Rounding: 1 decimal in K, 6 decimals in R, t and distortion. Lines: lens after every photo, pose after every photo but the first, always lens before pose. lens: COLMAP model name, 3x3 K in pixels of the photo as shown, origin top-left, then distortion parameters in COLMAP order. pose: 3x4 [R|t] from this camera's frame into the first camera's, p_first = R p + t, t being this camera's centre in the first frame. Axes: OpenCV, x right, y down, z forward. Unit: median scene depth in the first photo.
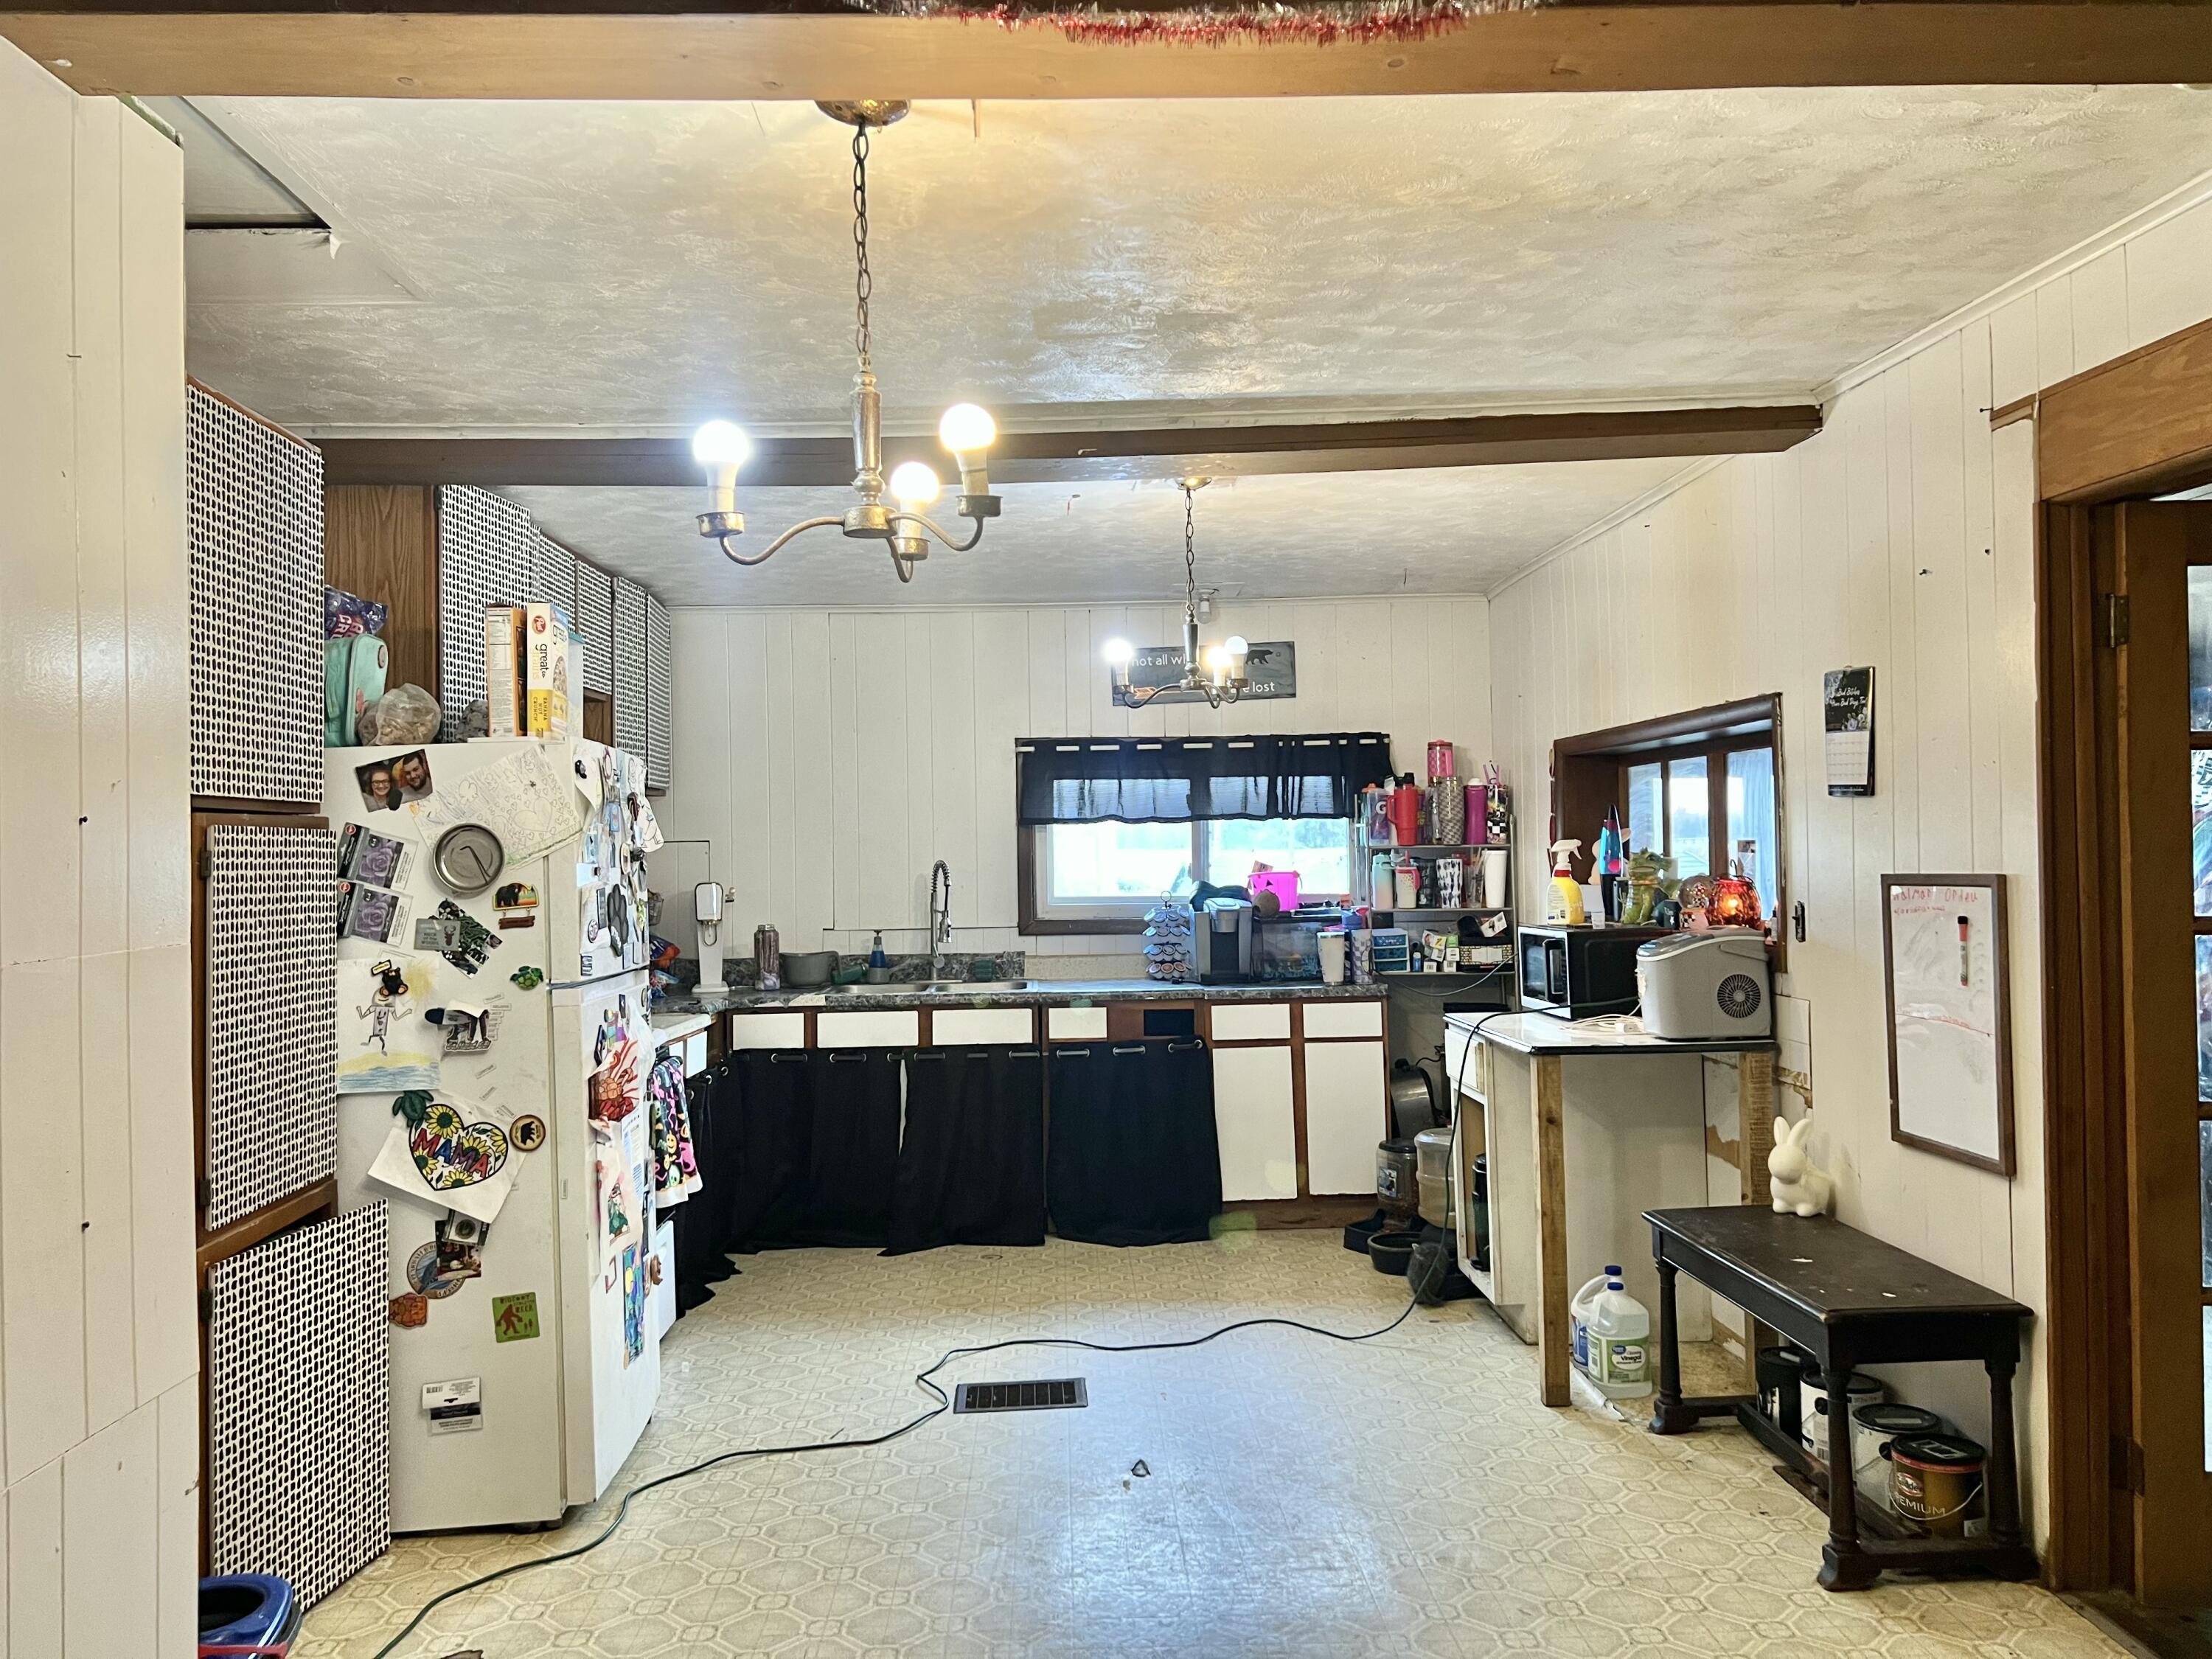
lens RADIAL K [[1655.0, 0, 1102.5], [0, 1655.0, 812.8], [0, 0, 1]] dist [0.054595, -0.055813]
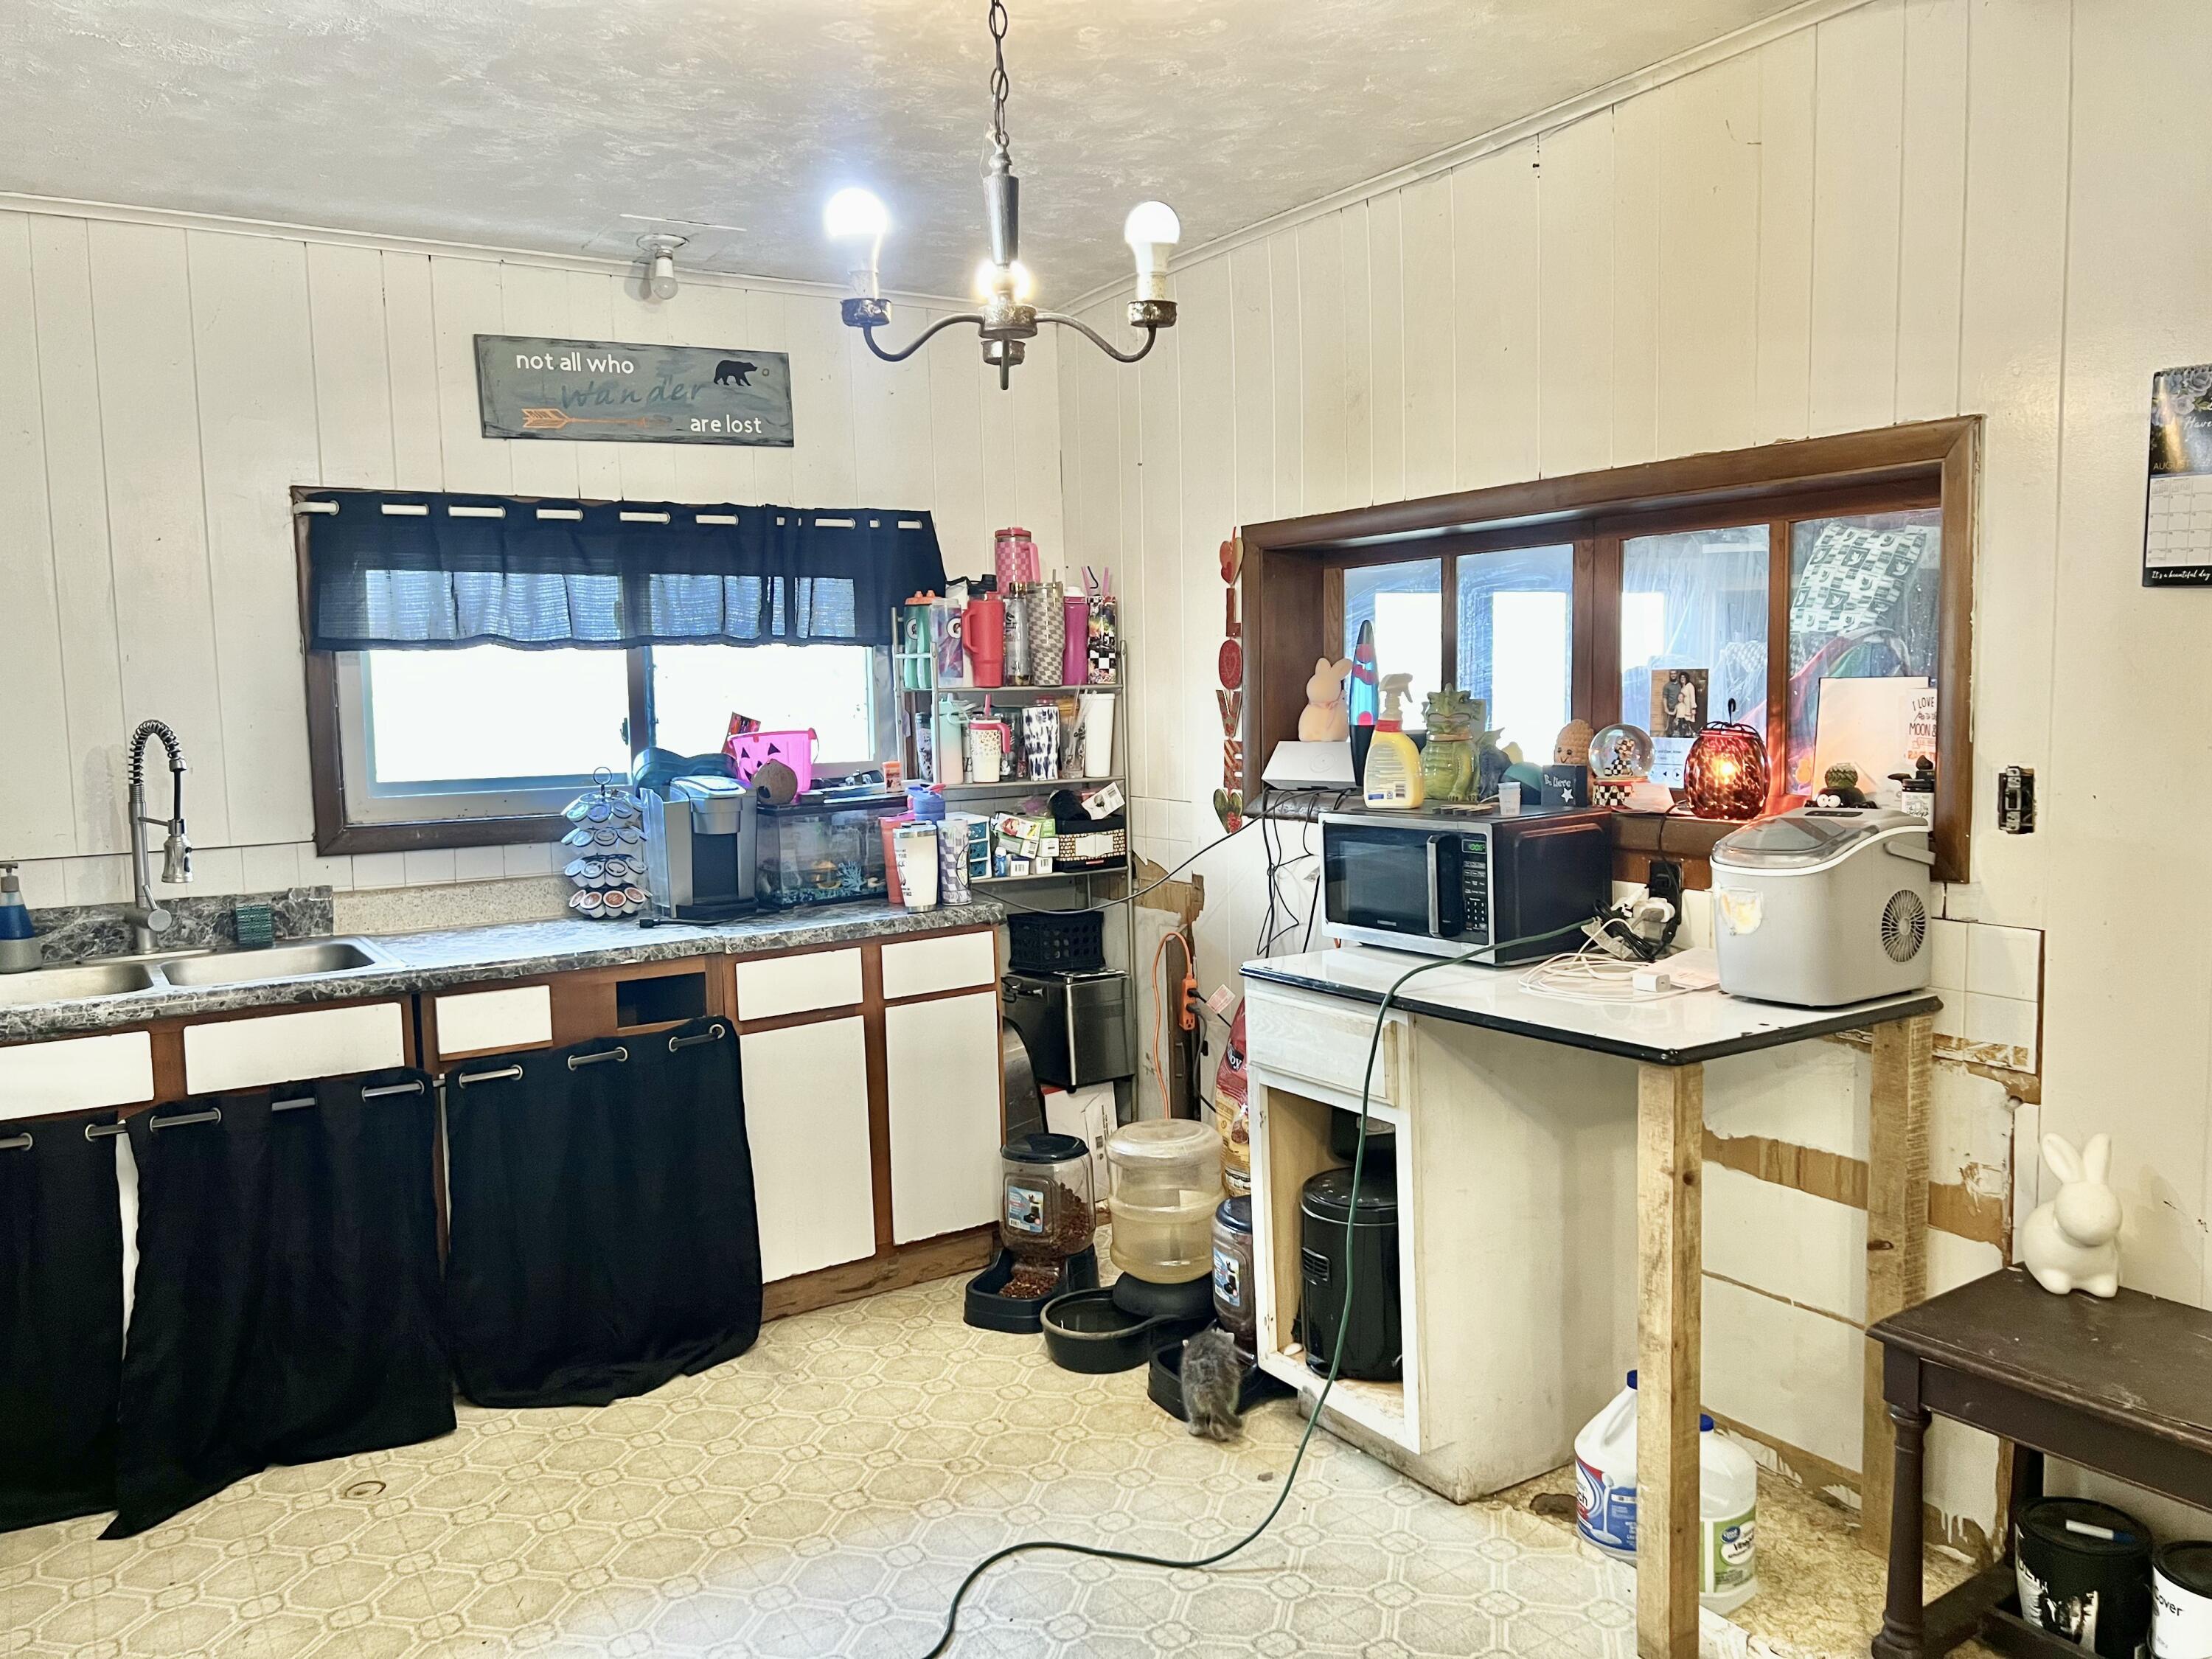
lens RADIAL K [[1655.0, 0, 1123.0], [0, 1655.0, 837.1], [0, 0, 1]] dist [0.054595, -0.055813]
pose [[0.857470, -0.052894, 0.511809, -0.114504], [-0.002306, 0.994297, 0.106622, 0.009588], [-0.514530, -0.092605, 0.852457, 0.435417]]
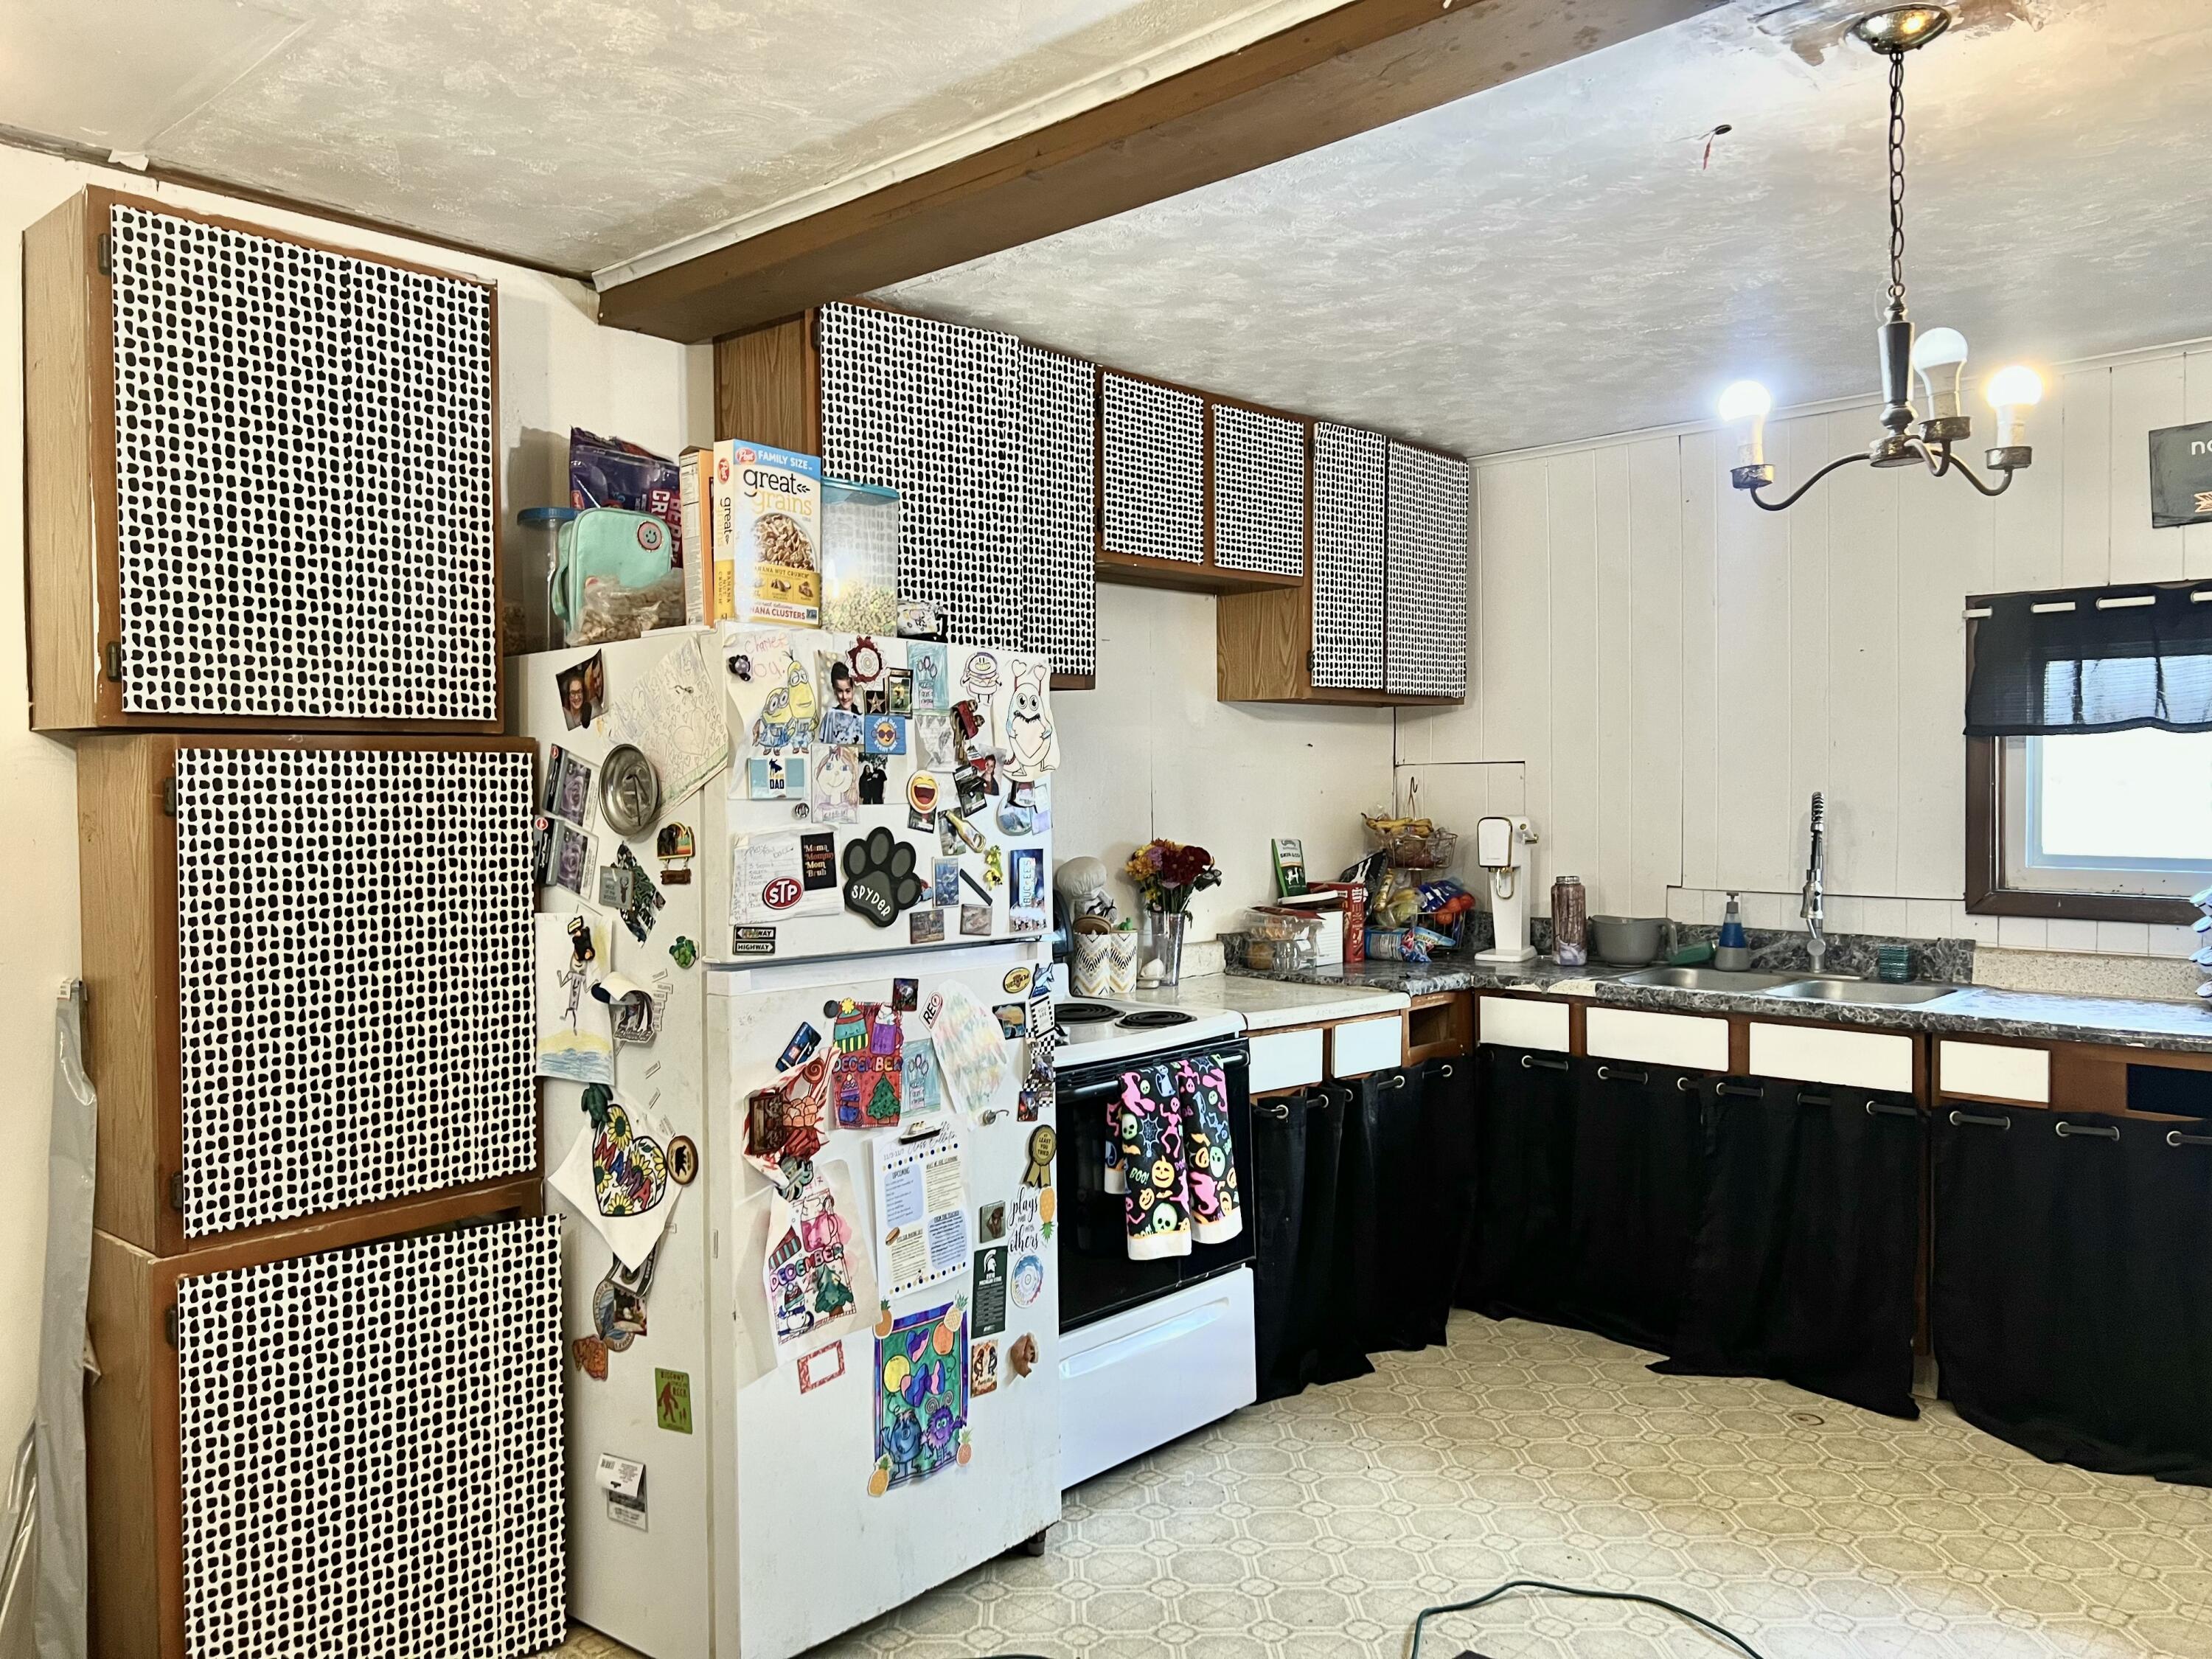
lens RADIAL K [[1655.0, 0, 1098.9], [0, 1655.0, 837.5], [0, 0, 1]] dist [0.054595, -0.055813]
pose [[0.712333, 0.033424, -0.701045, 0.174553], [0.012470, 0.998105, 0.060257, 0.003406], [0.701731, -0.051665, 0.710566, 0.351613]]
